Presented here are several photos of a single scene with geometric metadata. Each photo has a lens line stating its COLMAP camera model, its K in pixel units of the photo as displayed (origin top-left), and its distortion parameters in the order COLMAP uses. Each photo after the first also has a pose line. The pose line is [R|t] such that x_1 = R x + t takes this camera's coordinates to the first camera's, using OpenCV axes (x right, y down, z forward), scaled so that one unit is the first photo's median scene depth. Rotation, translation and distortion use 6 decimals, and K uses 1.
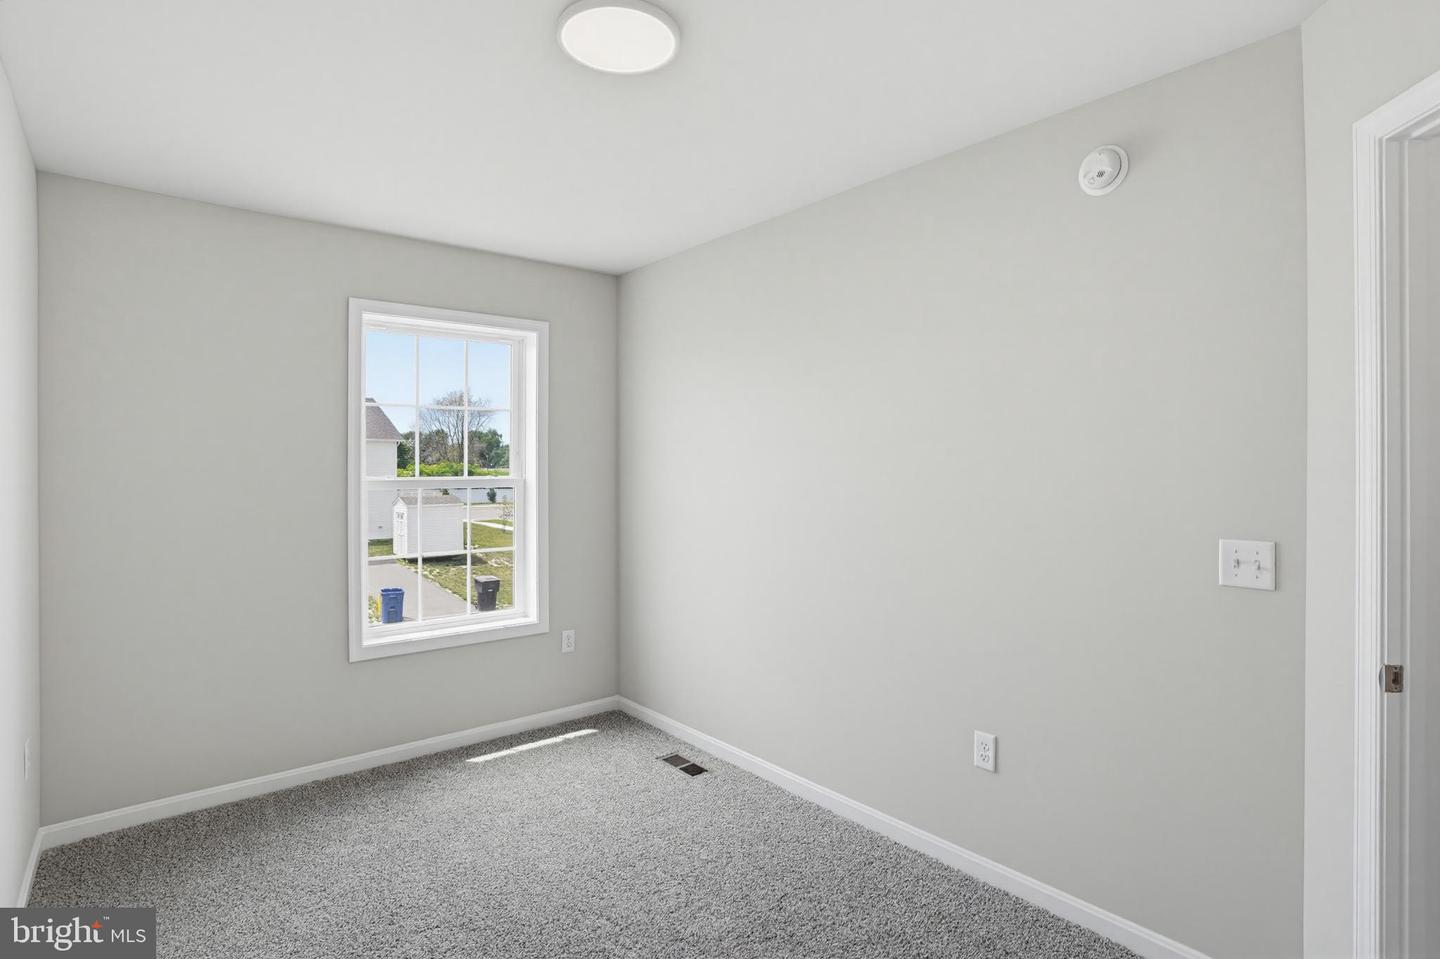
lens RADIAL K [[739.6, 0, 720.0], [0, 739.6, 479.5], [0, 0, 1]] dist [0.013444, 0.001264]
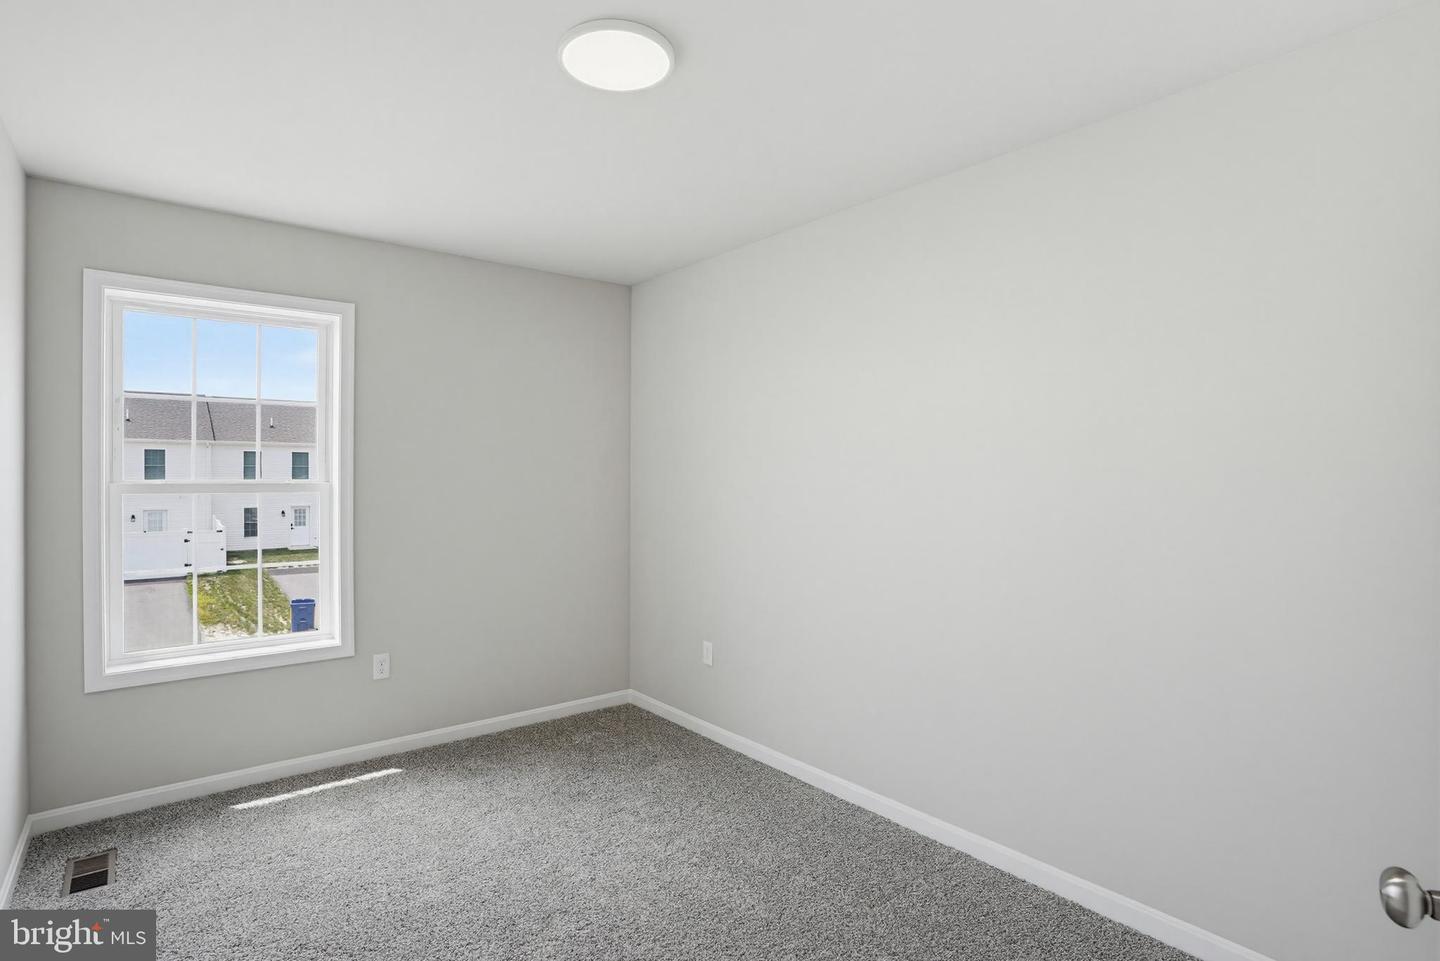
lens RADIAL K [[691.0, 0, 725.9], [0, 691.0, 483.8], [0, 0, 1]] dist [-0.001762, 0.009720]
pose [[0.999476, 0.009926, -0.030803, 0.232384], [-0.009983, 0.999949, -0.001727, -0.002238], [0.030784, 0.002033, 0.999524, 0.190404]]
